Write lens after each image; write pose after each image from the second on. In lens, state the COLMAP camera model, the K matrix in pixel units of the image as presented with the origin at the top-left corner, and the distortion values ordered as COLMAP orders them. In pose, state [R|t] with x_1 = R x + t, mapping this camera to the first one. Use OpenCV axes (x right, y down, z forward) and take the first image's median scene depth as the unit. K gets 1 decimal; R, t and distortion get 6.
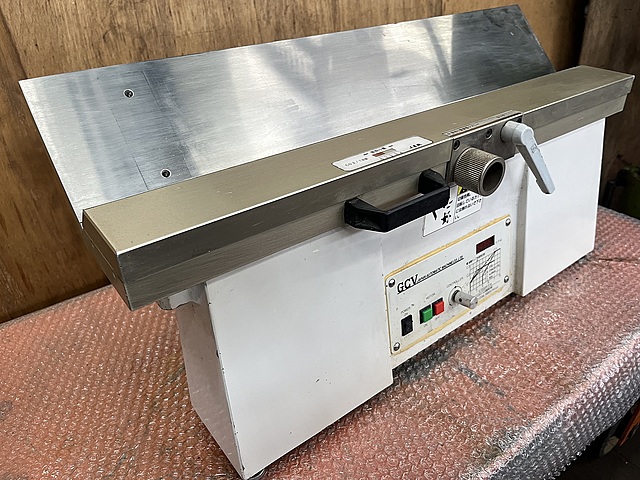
lens RADIAL K [[506.2, 0, 320.0], [0, 506.2, 240.0], [0, 0, 1]] dist [0.015964, 0.001906]
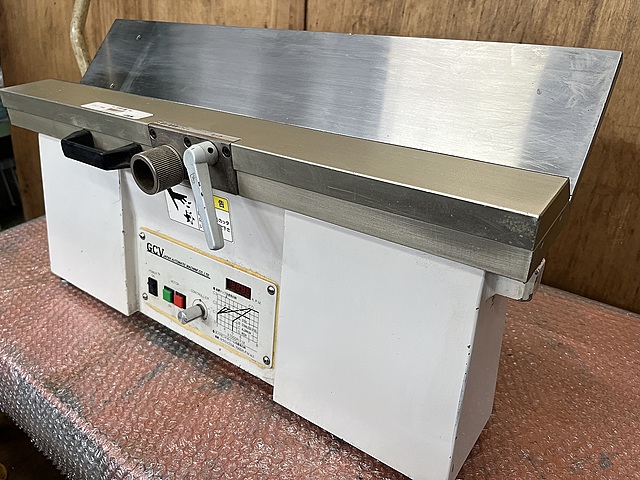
lens RADIAL K [[499.5, 0, 320.0], [0, 499.5, 240.0], [0, 0, 1]] dist [0.000076, -0.006929]
pose [[0.281877, 0.470222, -0.836323, 1.113226], [-0.489824, 0.820043, 0.295977, -0.404466], [0.824996, 0.326222, 0.461477, 0.758300]]
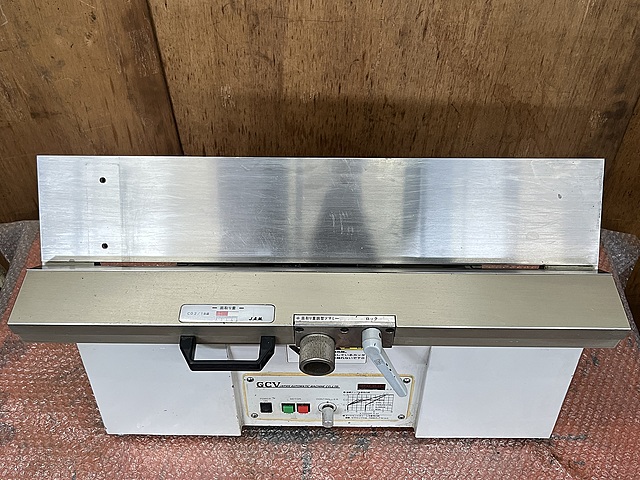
lens RADIAL K [[624.4, 0, 320.0], [0, 624.4, 240.0], [0, 0, 1]] dist [0.055282, -0.000627]
pose [[0.786891, 0.490322, -0.374682, 0.633110], [-0.332460, 0.848371, 0.411990, -0.826282], [0.519877, -0.199625, 0.830589, -0.101685]]
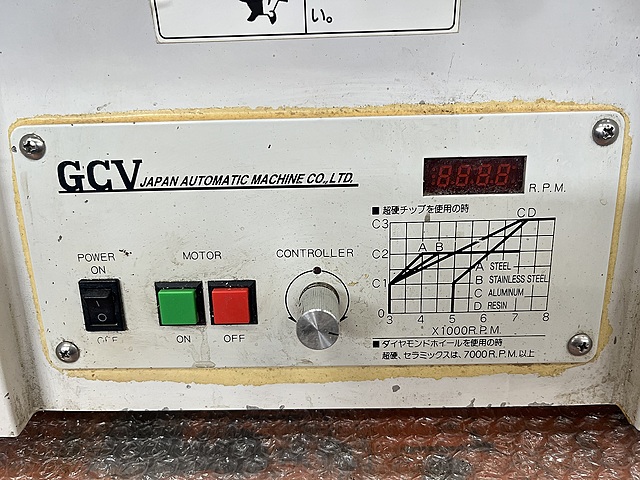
lens RADIAL K [[499.5, 0, 320.0], [0, 499.5, 240.0], [0, 0, 1]] dist [0.000076, -0.006929]
pose [[0.781312, 0.261588, -0.566677, 0.465493], [-0.312387, 0.949923, 0.007795, 0.075815], [0.540339, 0.170933, 0.823903, 0.781094]]
